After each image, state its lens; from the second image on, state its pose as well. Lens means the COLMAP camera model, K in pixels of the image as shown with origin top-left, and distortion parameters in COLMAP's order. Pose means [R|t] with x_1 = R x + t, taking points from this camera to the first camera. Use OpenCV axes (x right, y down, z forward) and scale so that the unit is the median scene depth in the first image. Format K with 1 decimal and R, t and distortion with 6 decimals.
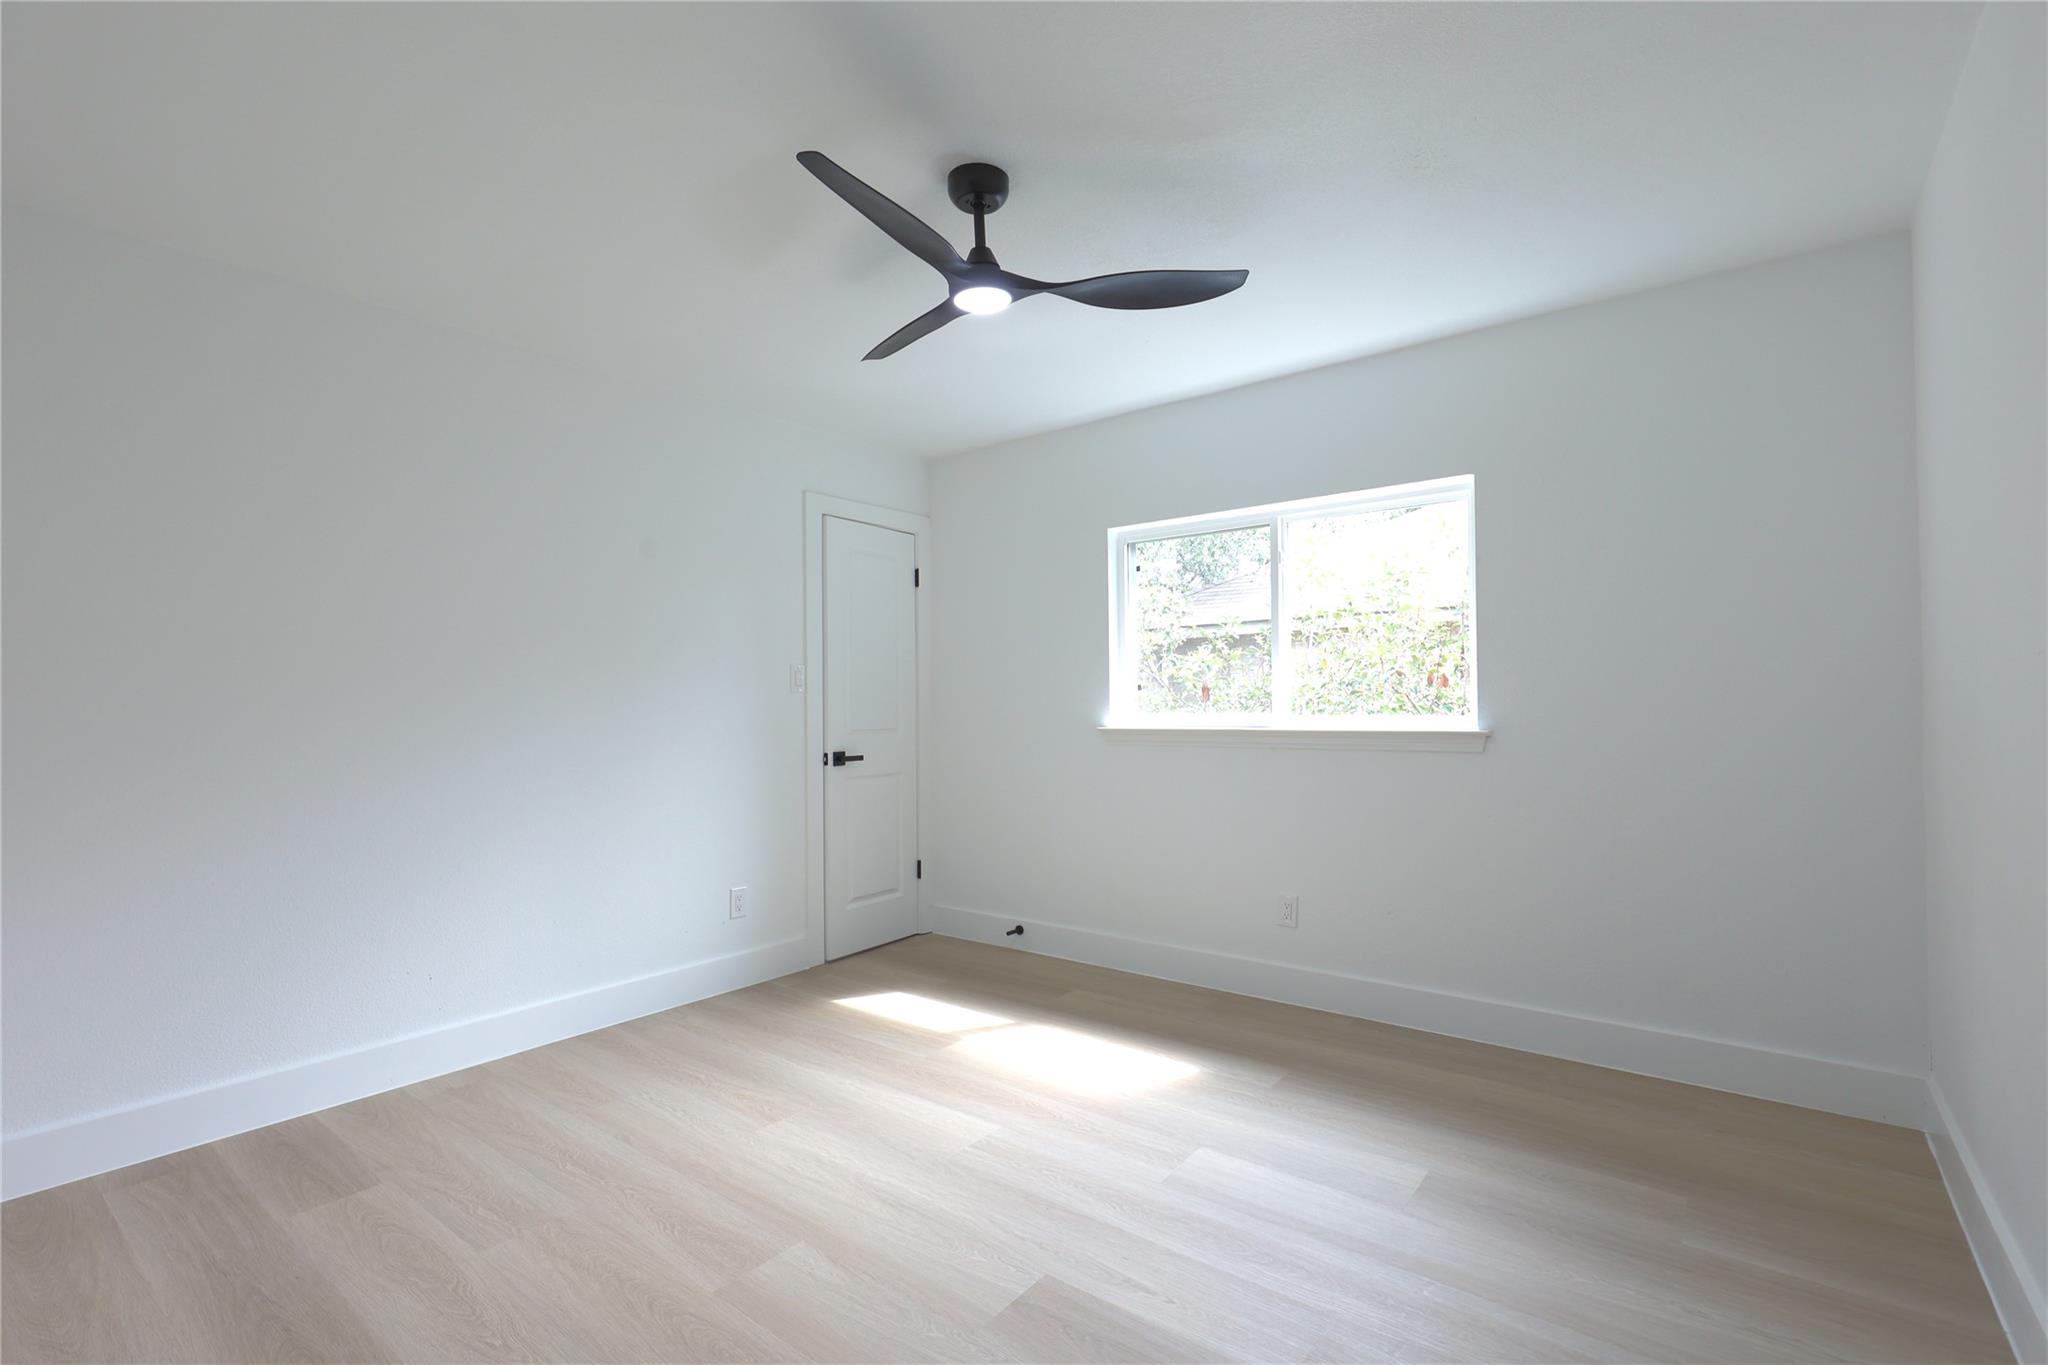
lens RADIAL K [[922.4, 0, 1010.1], [0, 922.4, 691.6], [0, 0, 1]] dist [0.000360, 0.000028]
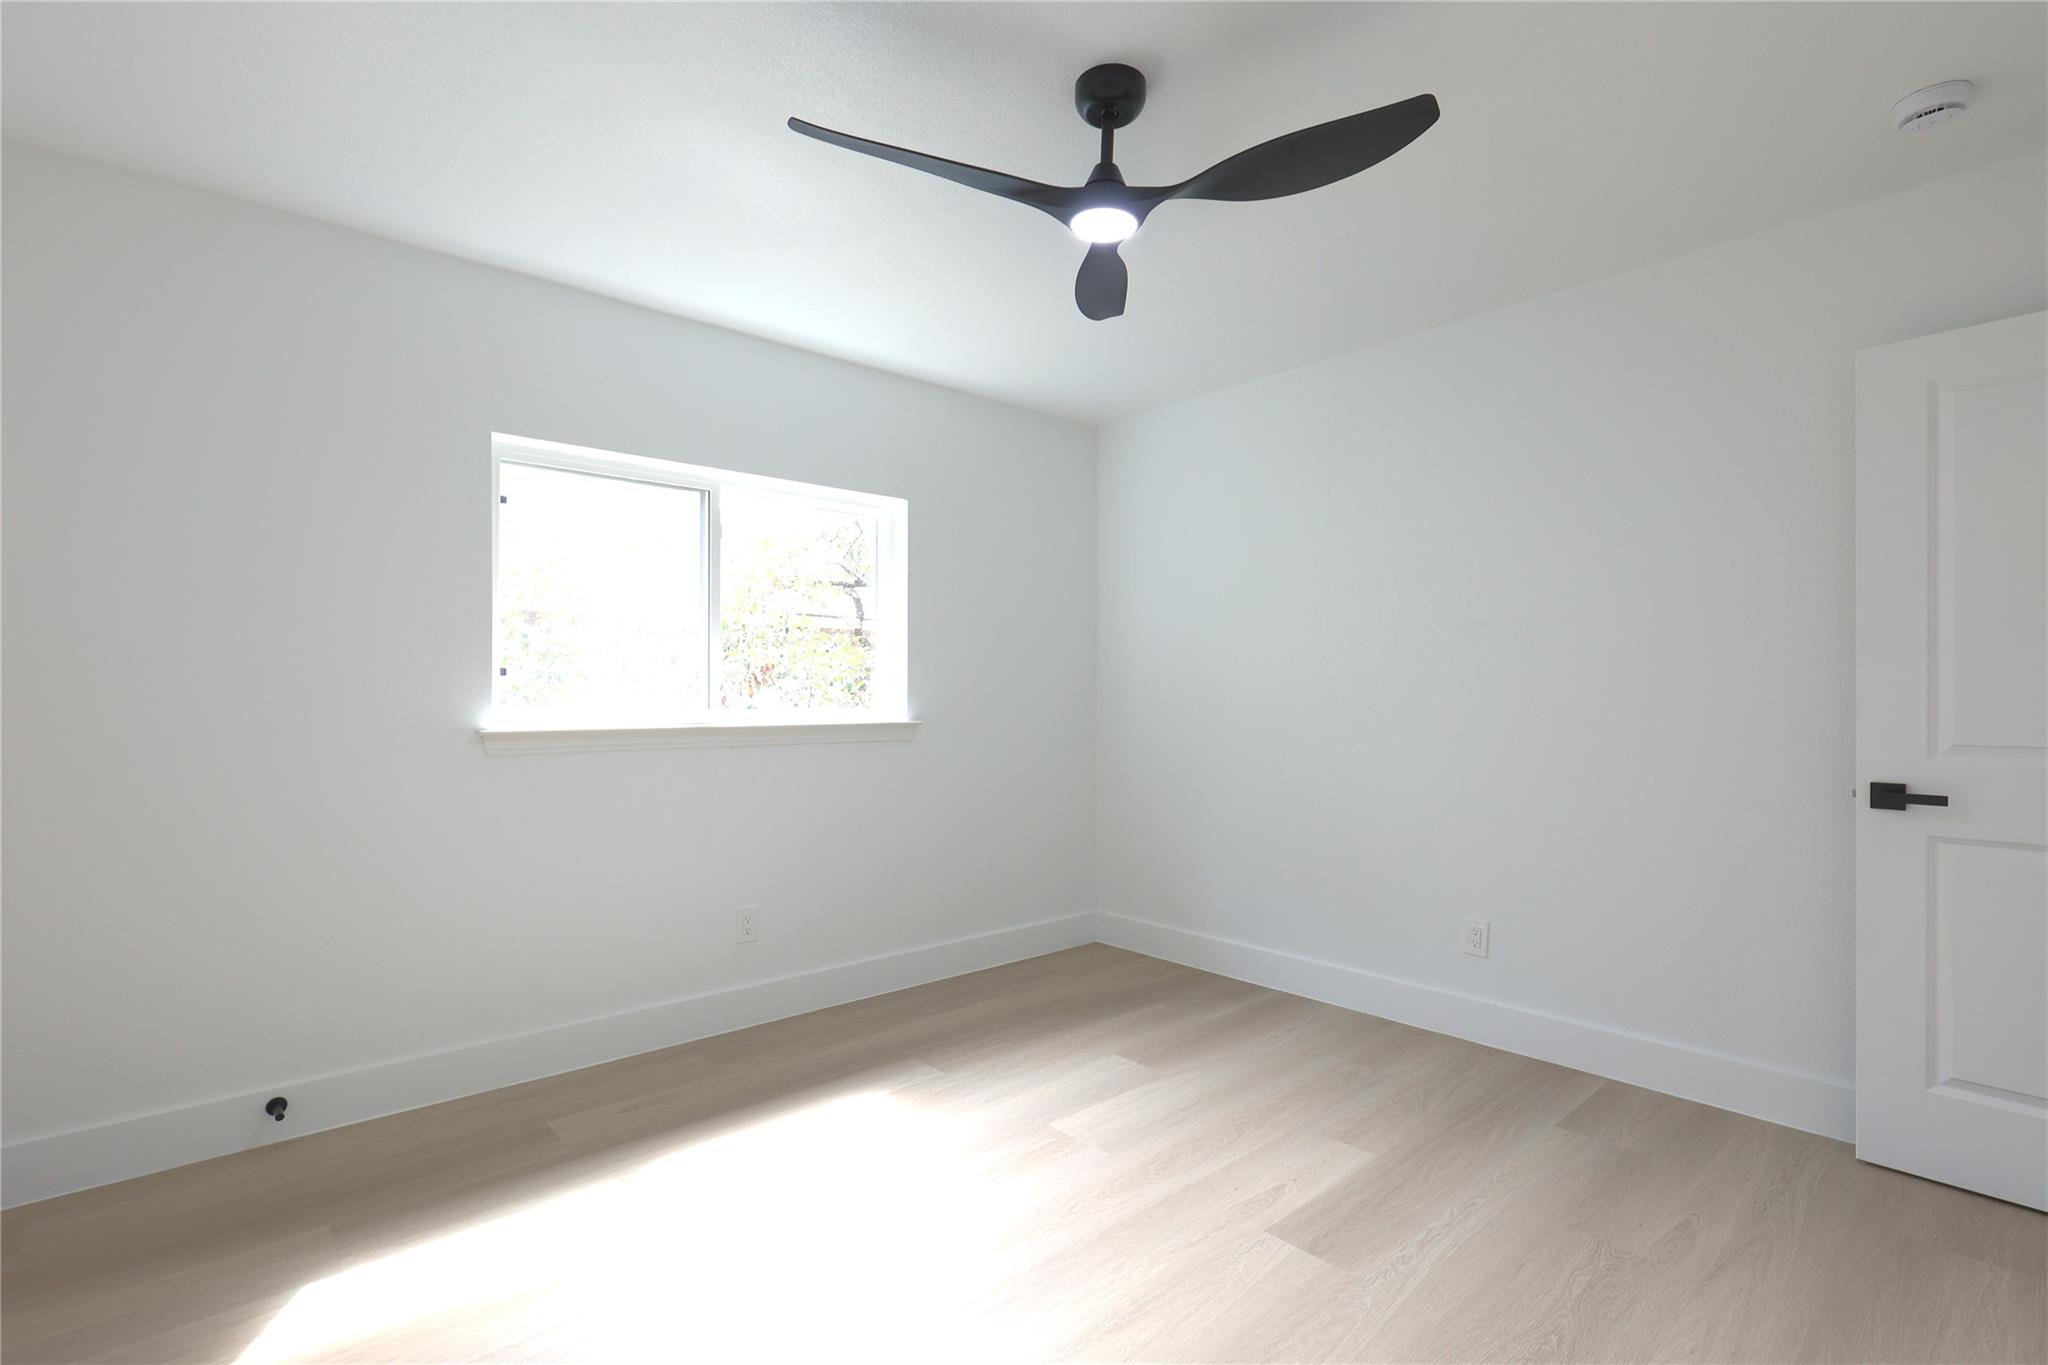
lens RADIAL K [[959.6, 0, 1011.3], [0, 959.6, 688.8], [0, 0, 1]] dist [0.002732, 0.000162]
pose [[0.171702, 0.020070, 0.984945, -0.728519], [-0.015828, 0.999720, -0.017611, 0.023427], [-0.985022, -0.012565, 0.171971, 0.727286]]
